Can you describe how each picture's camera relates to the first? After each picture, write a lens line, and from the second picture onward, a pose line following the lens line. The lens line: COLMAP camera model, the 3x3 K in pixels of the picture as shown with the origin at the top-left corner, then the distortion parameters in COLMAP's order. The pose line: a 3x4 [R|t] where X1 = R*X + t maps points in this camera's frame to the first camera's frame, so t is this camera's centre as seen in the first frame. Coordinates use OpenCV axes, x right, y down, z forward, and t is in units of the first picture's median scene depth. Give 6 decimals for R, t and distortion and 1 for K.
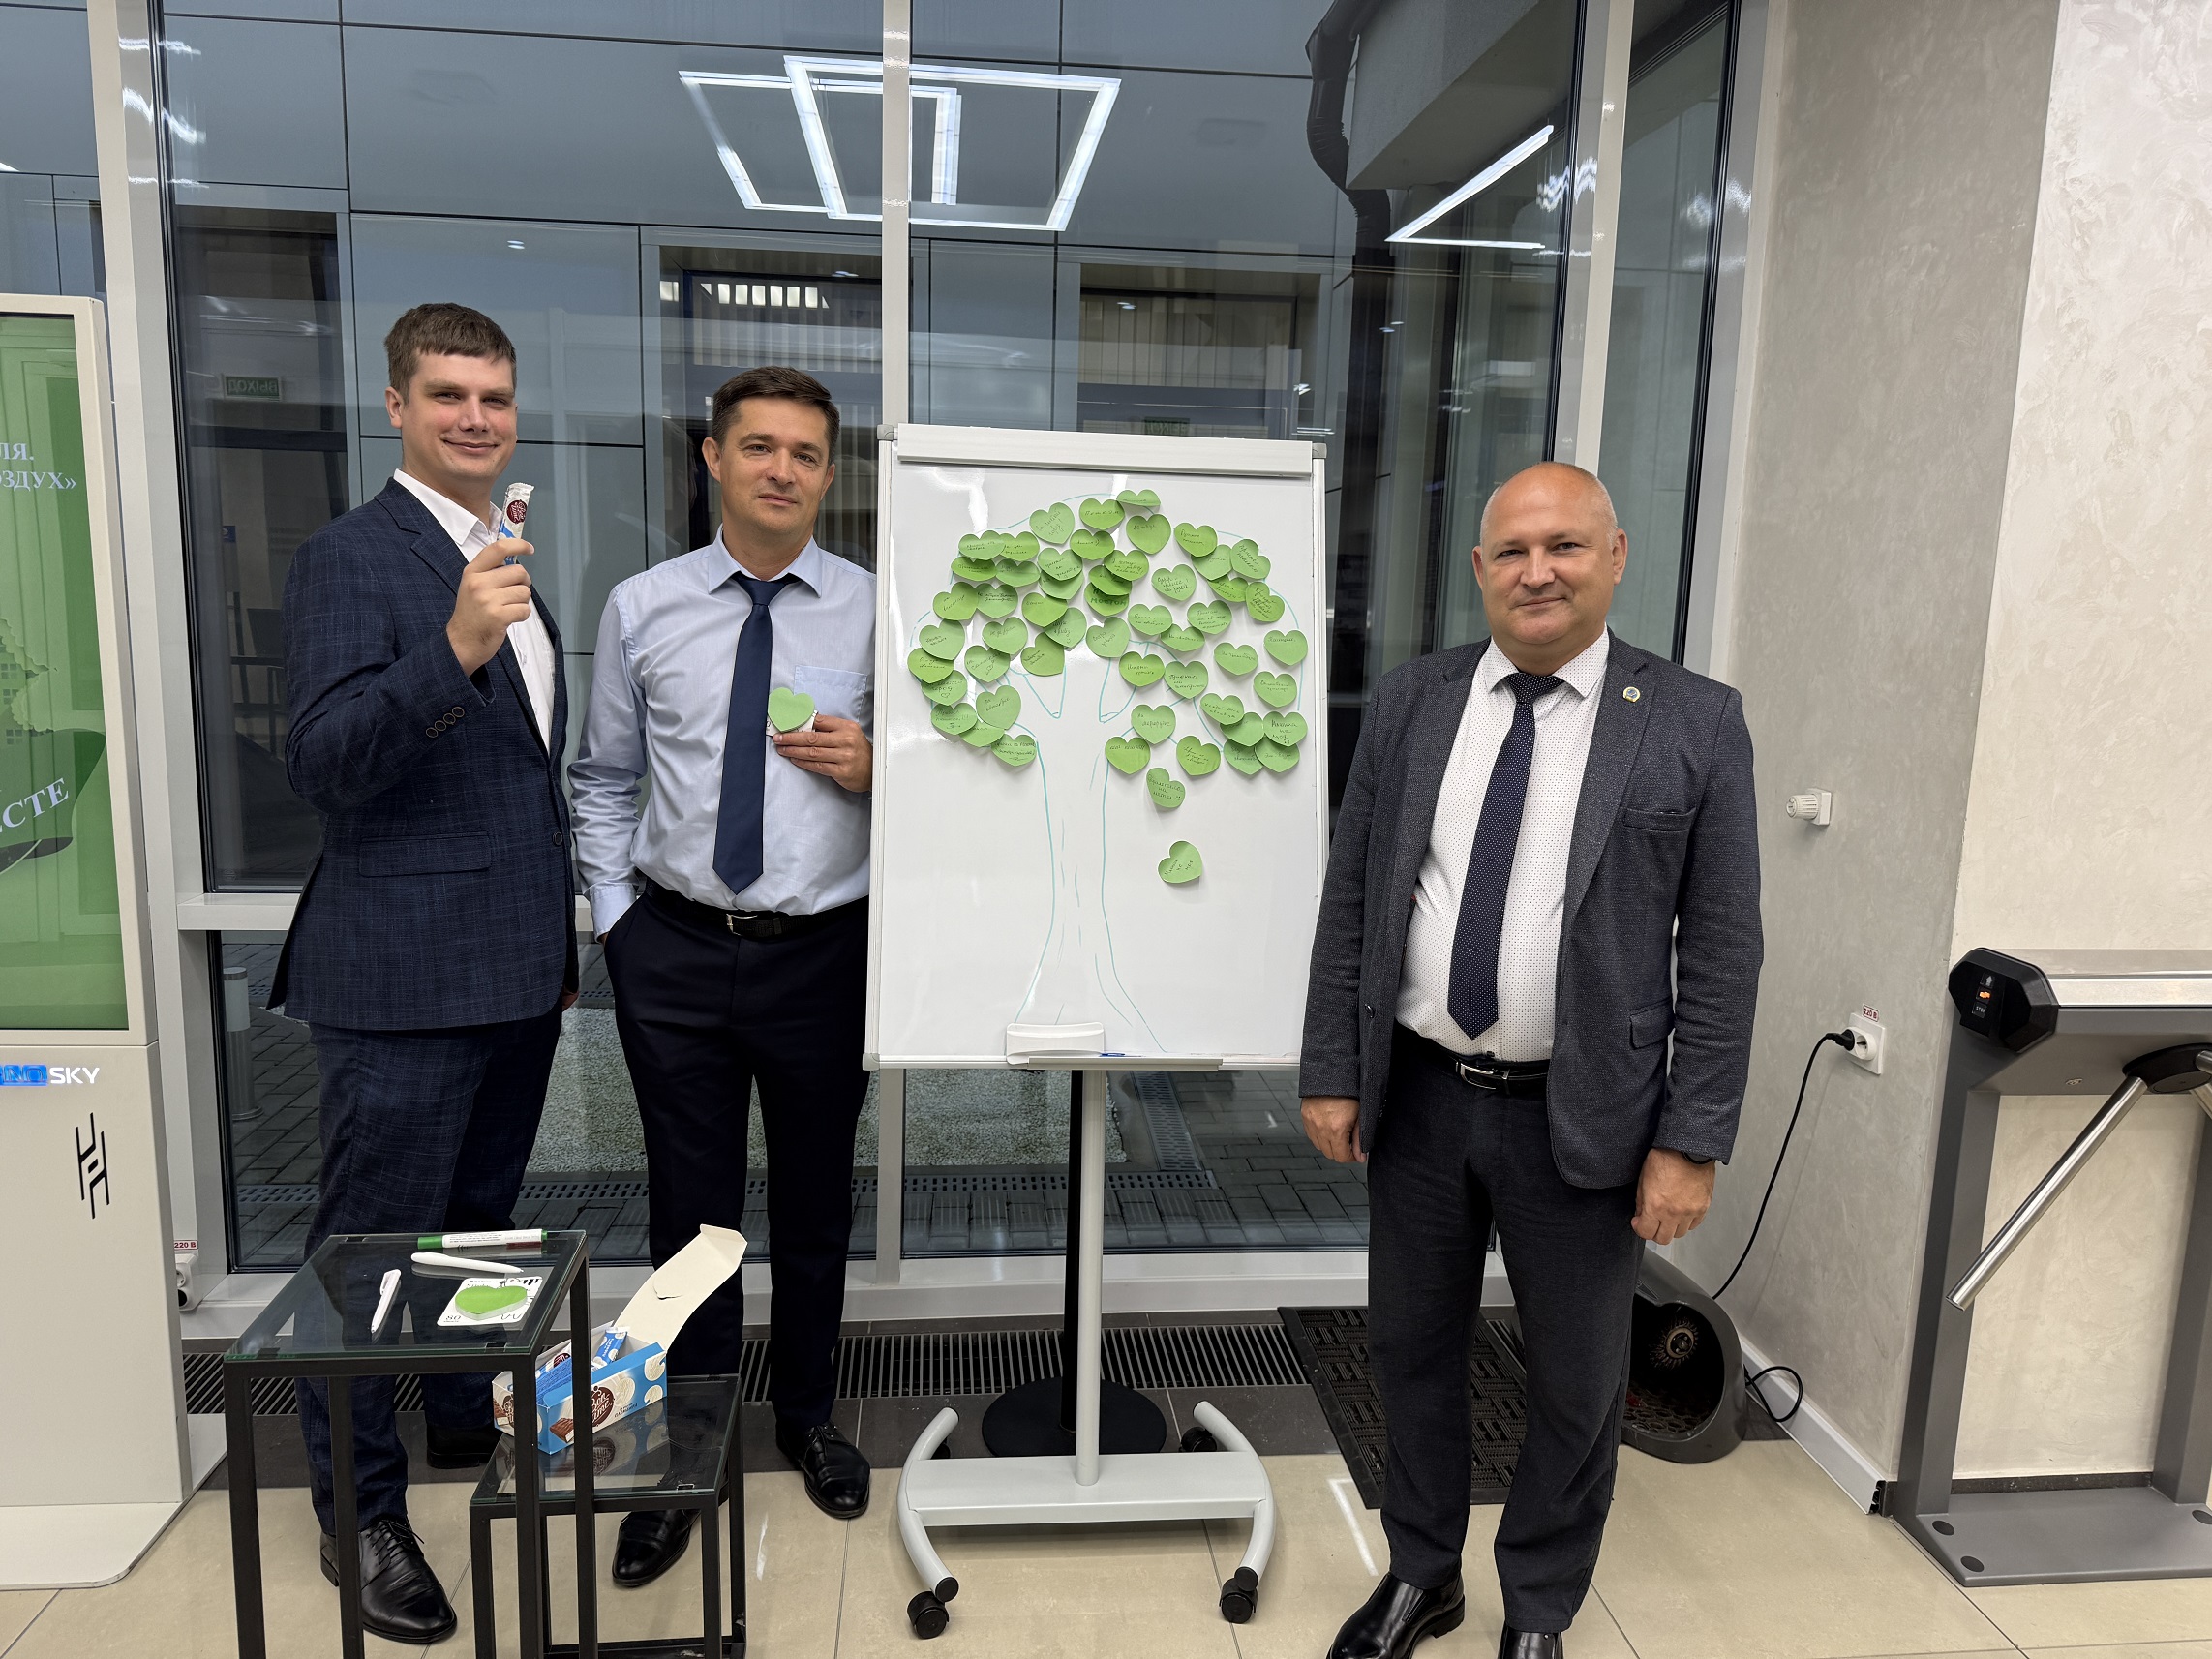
lens RADIAL K [[1564.7, 0, 1106.0], [0, 1564.7, 829.5], [0, 0, 1]] dist [0.082907, -0.103010]
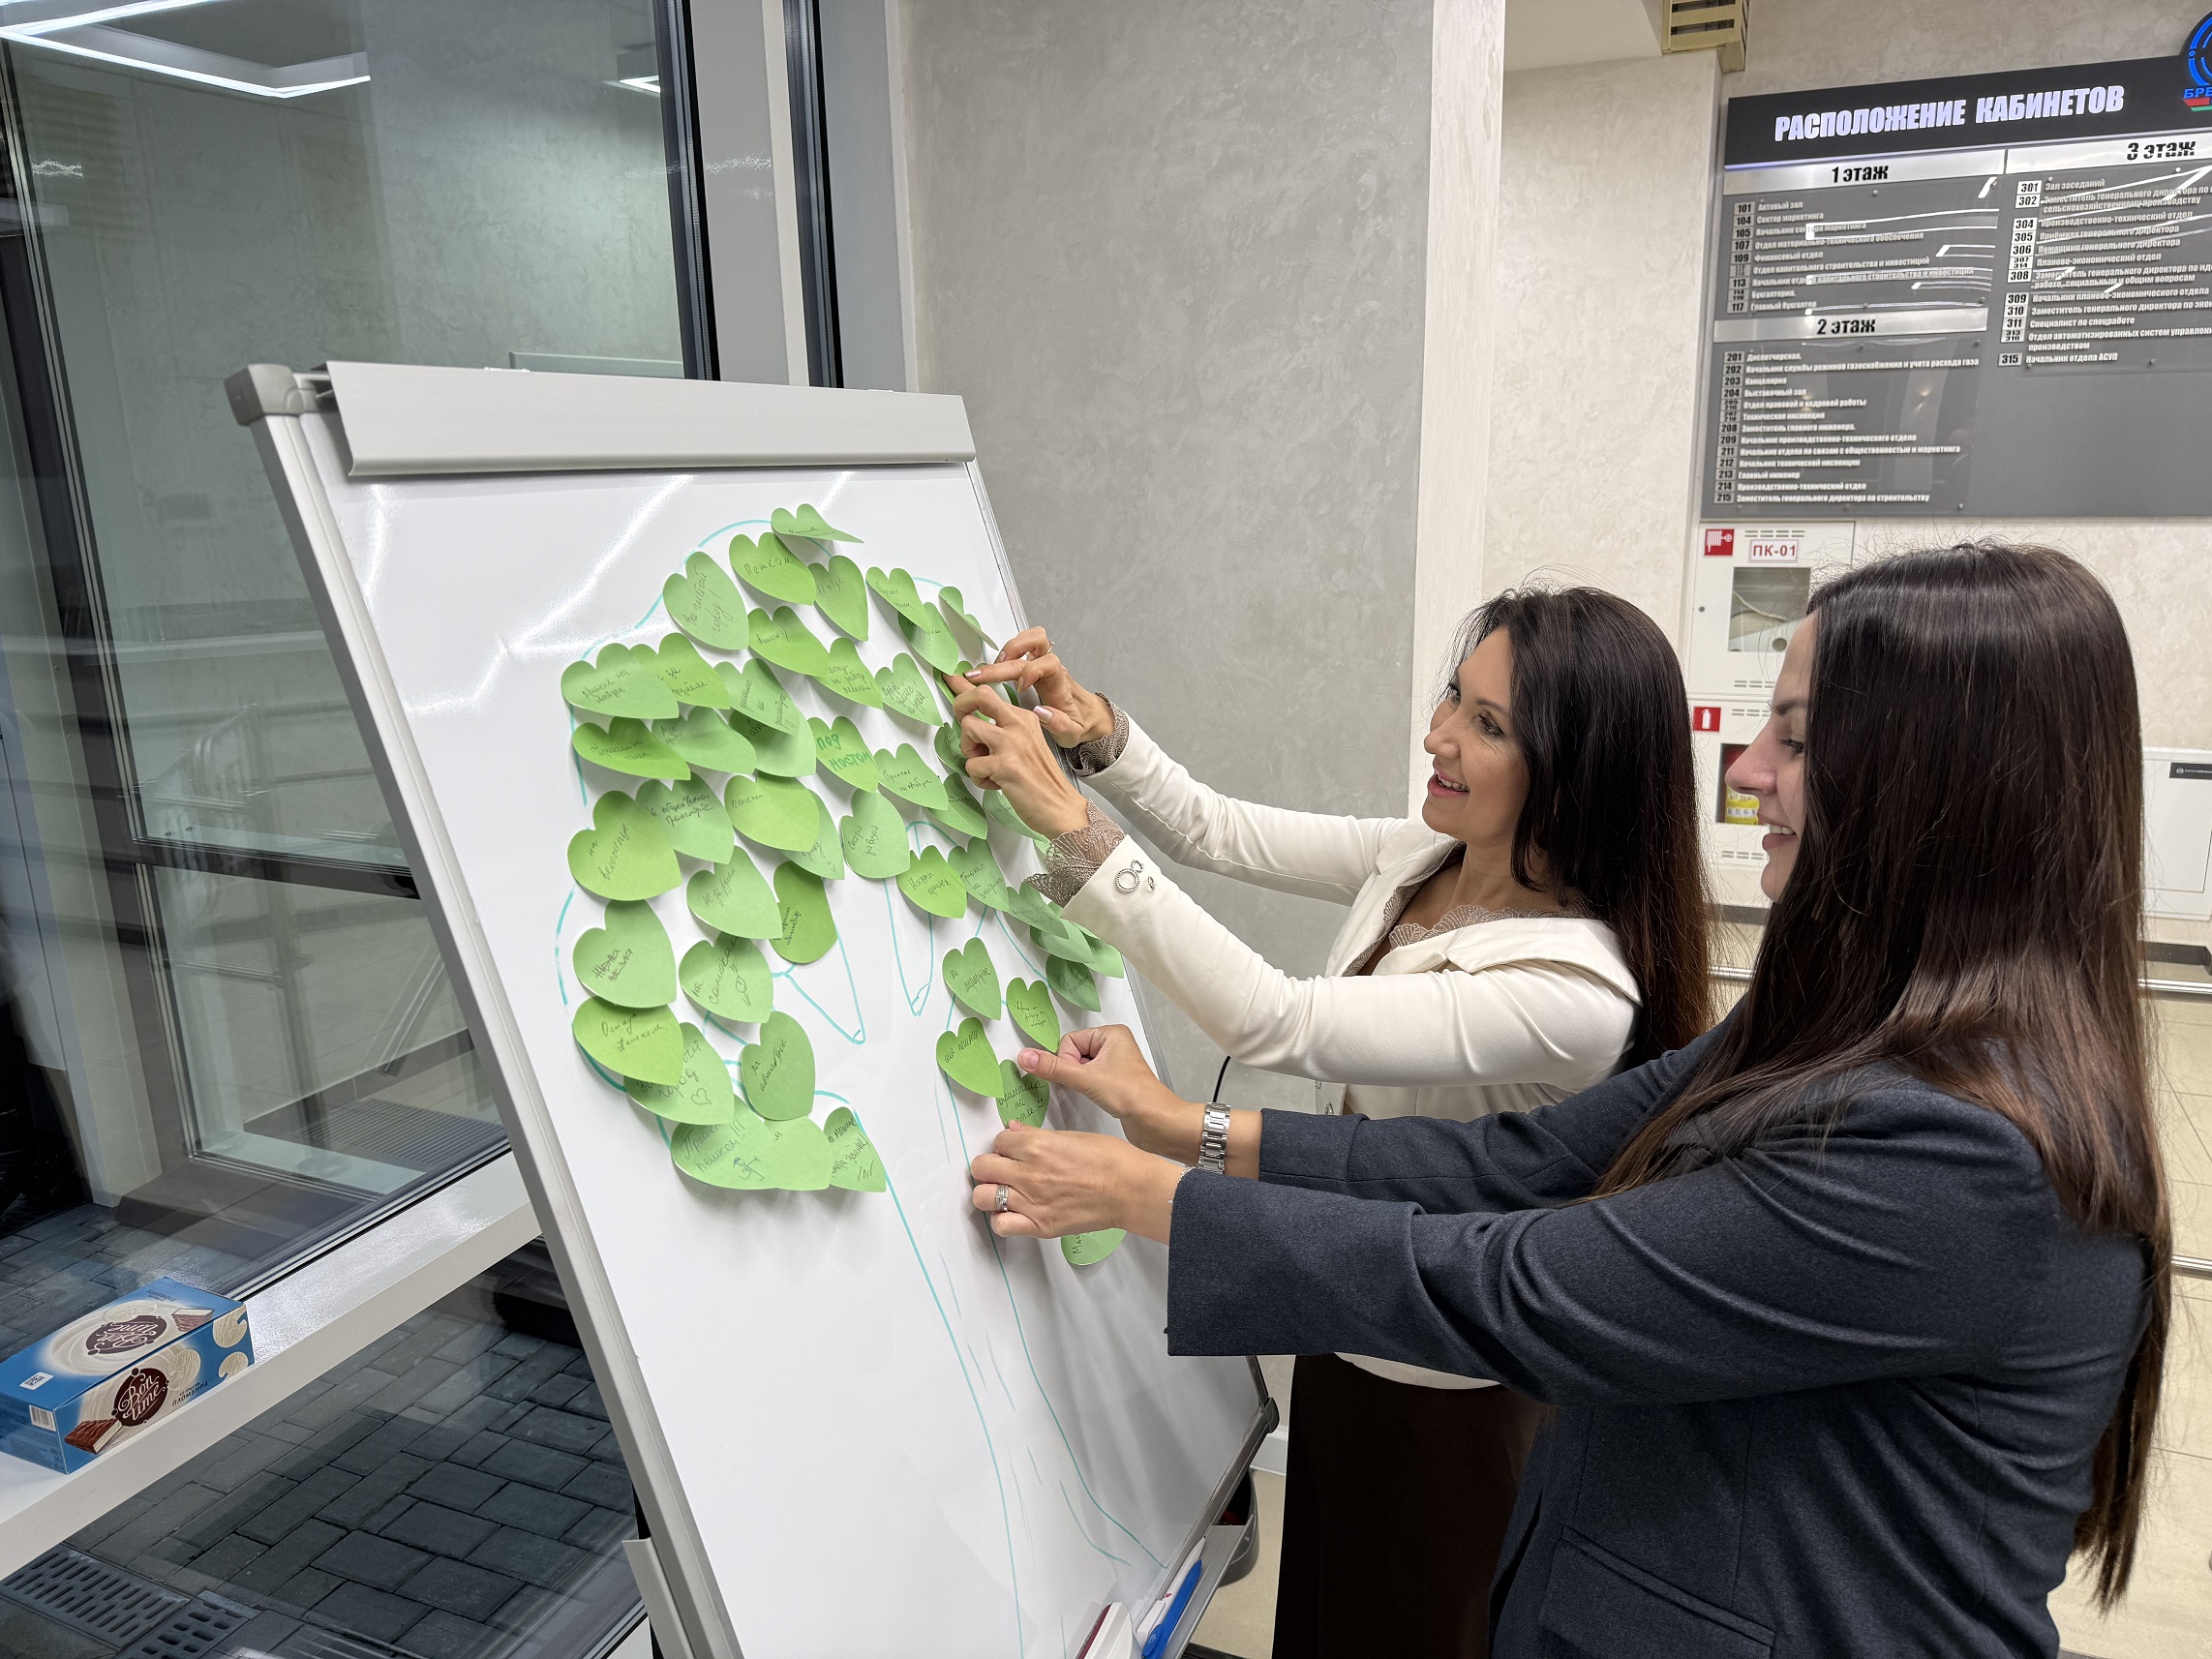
lens RADIAL K [[1564.7, 0, 1106.0], [0, 1564.7, 829.5], [0, 0, 1]] dist [0.082907, -0.103010]
pose [[0.467051, -0.248484, 0.848598, -0.350336], [0.173334, 0.966811, 0.187699, -0.195843], [-0.867075, 0.059426, 0.494621, 0.701624]]
